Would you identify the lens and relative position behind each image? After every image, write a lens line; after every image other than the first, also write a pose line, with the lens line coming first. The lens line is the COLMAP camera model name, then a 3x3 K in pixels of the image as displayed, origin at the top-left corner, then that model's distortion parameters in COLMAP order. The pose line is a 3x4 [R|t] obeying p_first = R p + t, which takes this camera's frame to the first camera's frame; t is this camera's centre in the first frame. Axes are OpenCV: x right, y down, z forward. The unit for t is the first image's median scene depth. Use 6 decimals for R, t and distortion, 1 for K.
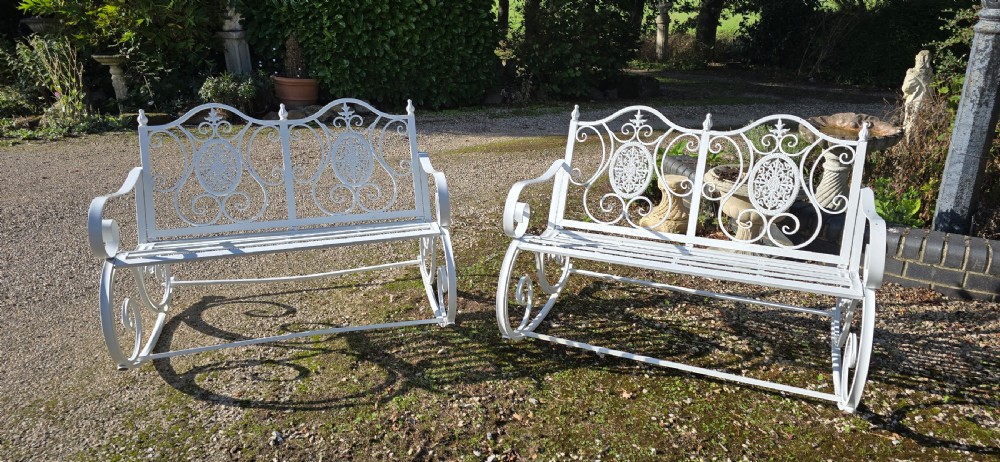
lens RADIAL K [[670.5, 0, 489.7], [0, 670.5, 231.1], [0, 0, 1]] dist [0.067768, -0.064822]
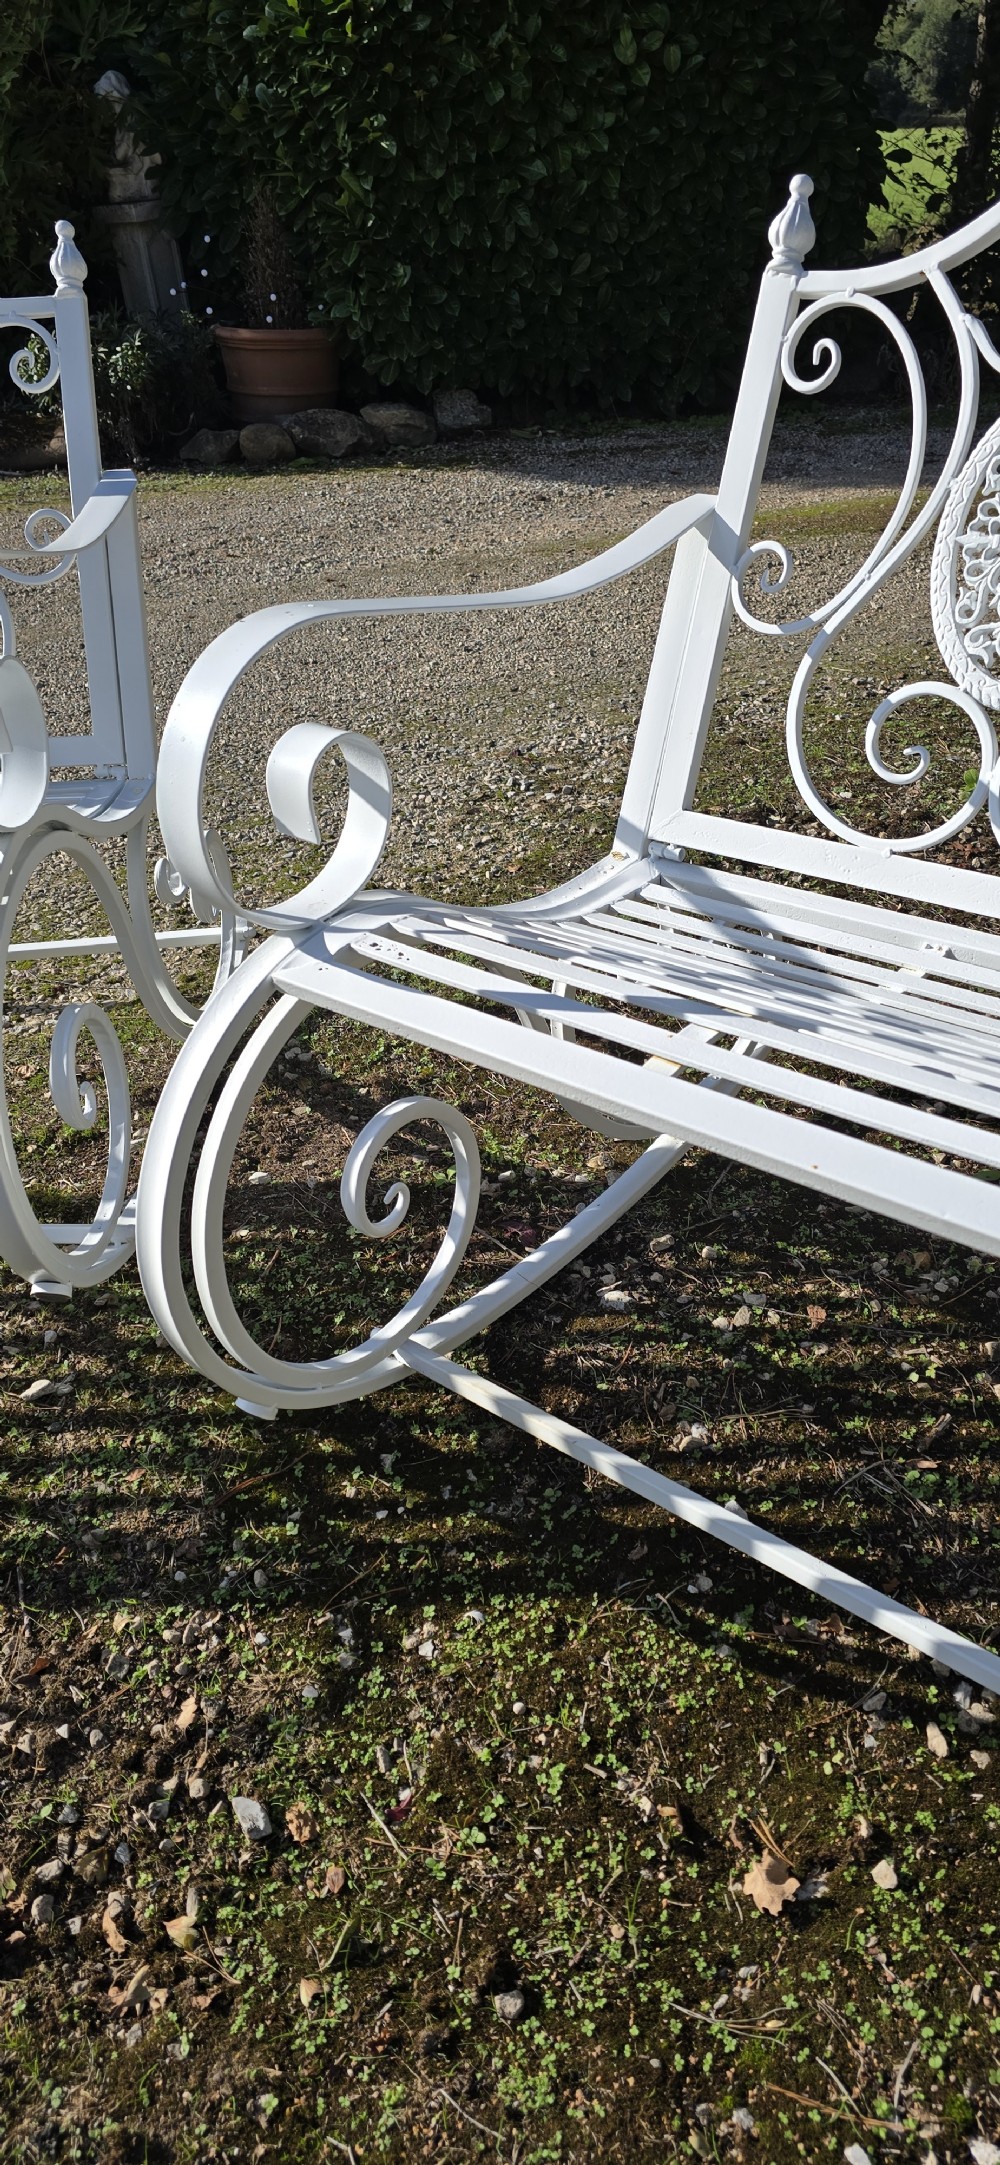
lens RADIAL K [[1451.5, 0, 489.5], [0, 1451.5, 1075.1], [0, 0, 1]] dist [0.067768, -0.064822]
pose [[0.959112, 0.092981, -0.267319, 0.182996], [-0.033836, 0.975391, 0.217869, -0.034185], [0.280998, -0.199916, 0.938655, 0.563670]]
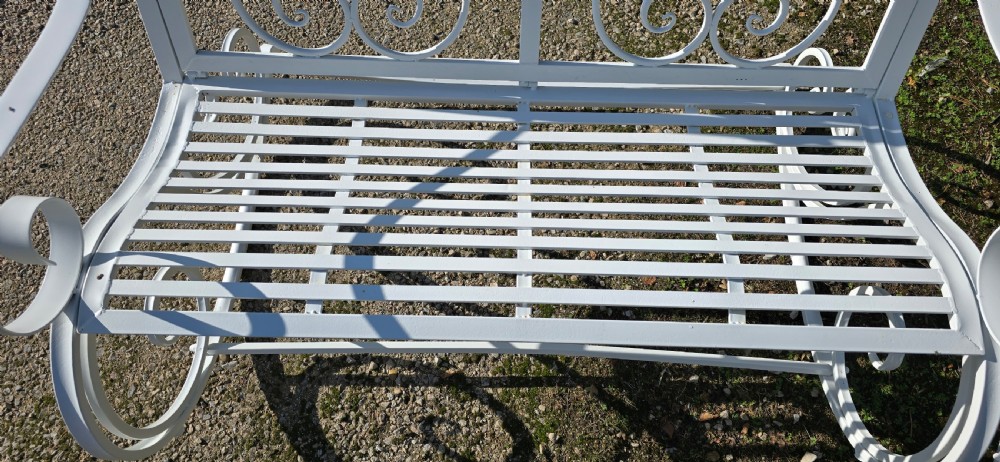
lens RADIAL K [[670.5, 0, 498.0], [0, 670.5, 228.2], [0, 0, 1]] dist [0.067768, -0.064822]
pose [[0.963031, 0.249929, -0.100537, -0.253923], [-0.103068, 0.686635, 0.719659, -0.225655], [0.248896, -0.682691, 0.687011, 0.689503]]
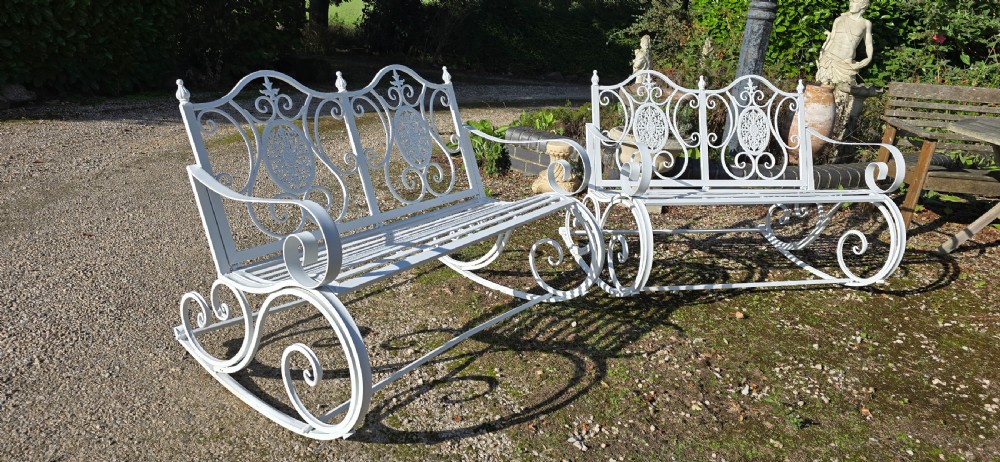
lens RADIAL K [[670.5, 0, 493.9], [0, 670.5, 231.3], [0, 0, 1]] dist [0.067768, -0.064822]
pose [[0.781240, -0.149101, 0.606162, -0.686855], [0.140359, 0.988147, 0.062161, -0.027763], [-0.608246, 0.036518, 0.792908, 0.278923]]
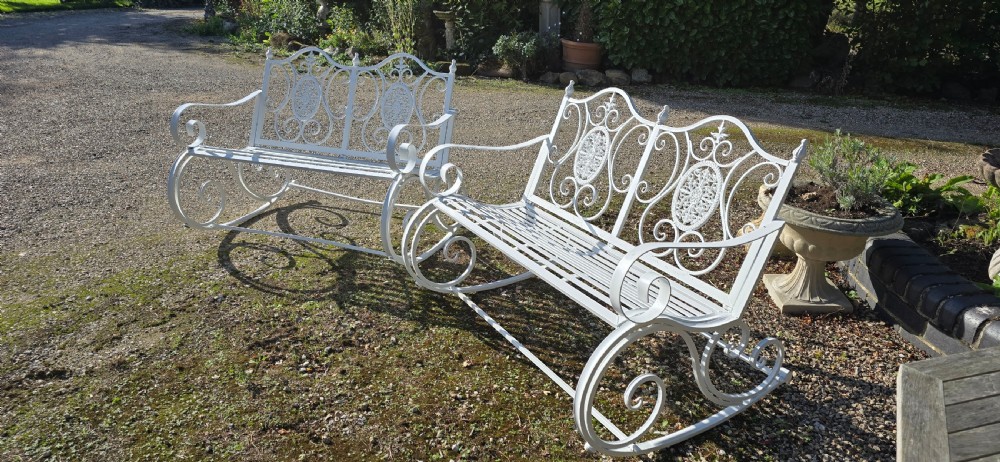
lens RADIAL K [[670.5, 0, 493.7], [0, 670.5, 236.7], [0, 0, 1]] dist [0.067768, -0.064822]
pose [[0.808675, 0.234423, -0.539528, 0.627366], [-0.206400, 0.971928, 0.112936, -0.057799], [0.550857, 0.020030, 0.834359, 0.142122]]
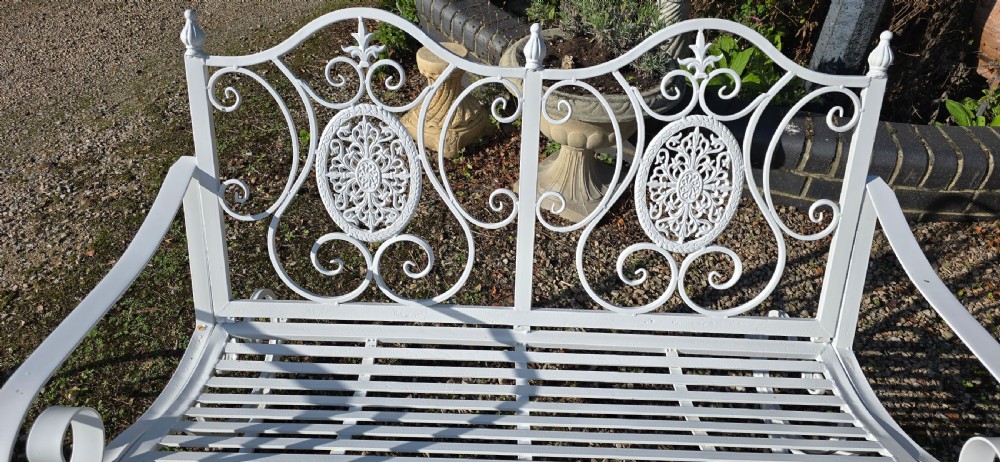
lens RADIAL K [[670.5, 0, 494.4], [0, 670.5, 228.2], [0, 0, 1]] dist [0.067768, -0.064822]
pose [[0.927775, -0.224863, 0.297775, 0.150660], [0.105973, 0.923952, 0.367536, -0.201704], [-0.357775, -0.309434, 0.881049, 0.596162]]
